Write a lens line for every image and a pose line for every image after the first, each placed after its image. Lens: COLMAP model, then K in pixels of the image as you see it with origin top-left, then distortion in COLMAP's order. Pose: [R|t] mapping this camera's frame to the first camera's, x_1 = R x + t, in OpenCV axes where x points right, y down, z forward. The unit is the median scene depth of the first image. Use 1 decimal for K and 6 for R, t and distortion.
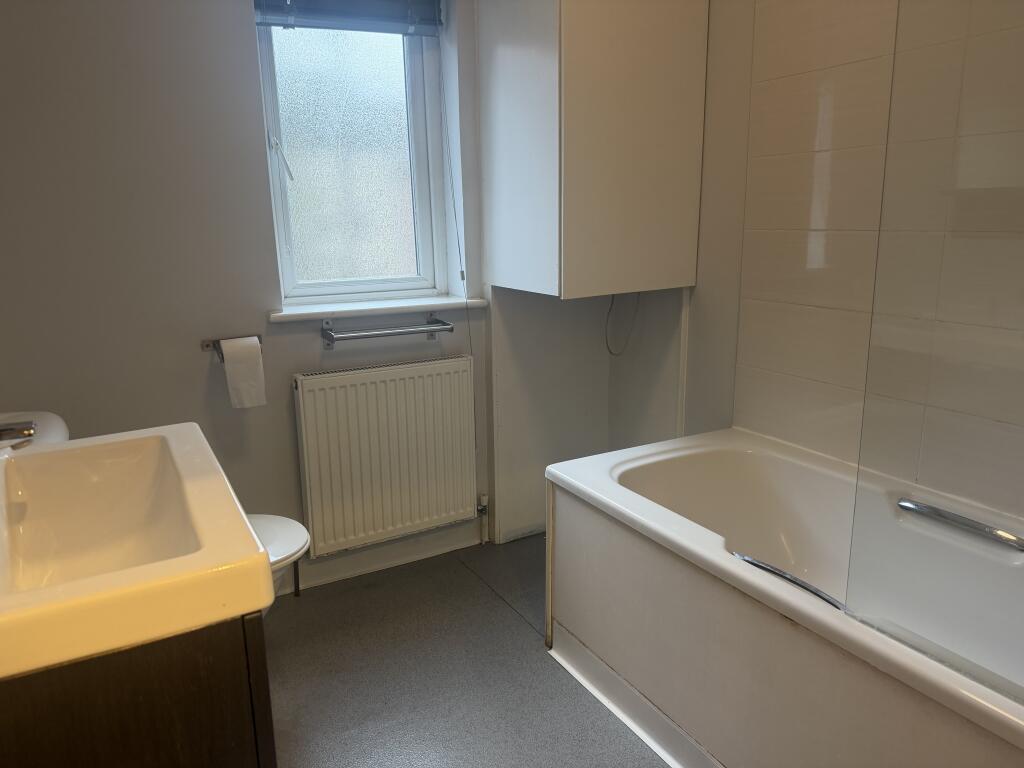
lens RADIAL K [[725.0, 0, 512.0], [0, 725.0, 384.0], [0, 0, 1]] dist [0.001496, 0.000705]
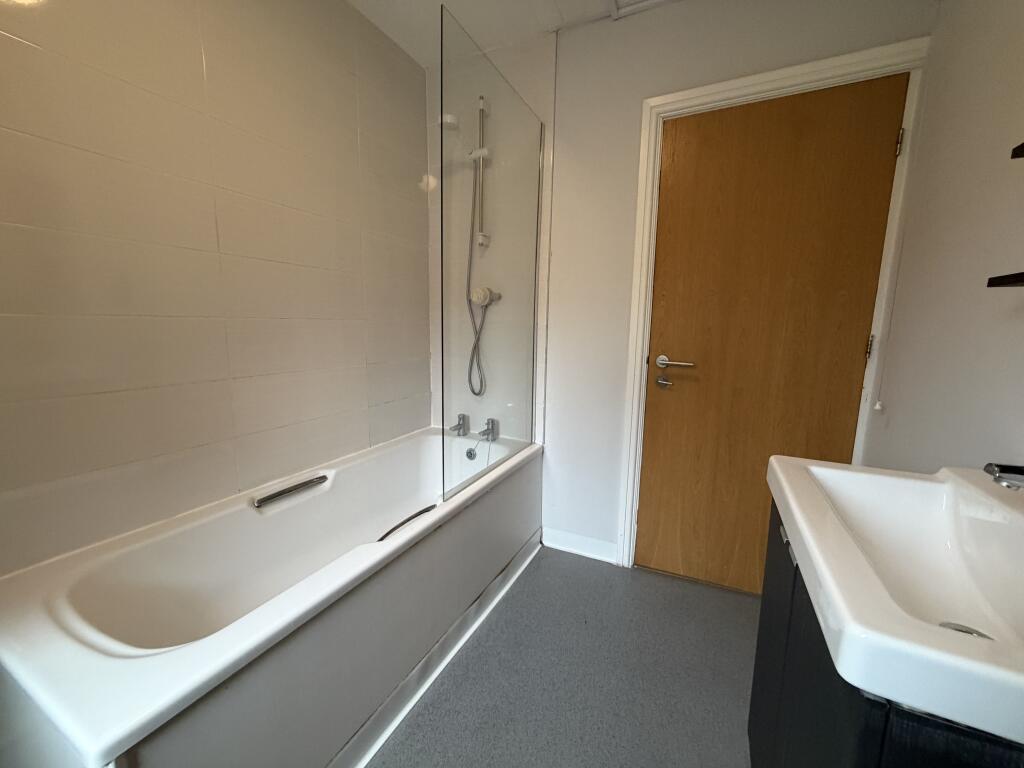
lens RADIAL K [[408.6, 0, 512.0], [0, 408.6, 384.0], [0, 0, 1]] dist [-0.002134, -0.000420]
pose [[-0.566387, -0.108665, 0.816944, -0.379917], [0.183731, 0.949673, 0.253701, -0.174471], [-0.803398, 0.293791, -0.517917, 0.973321]]
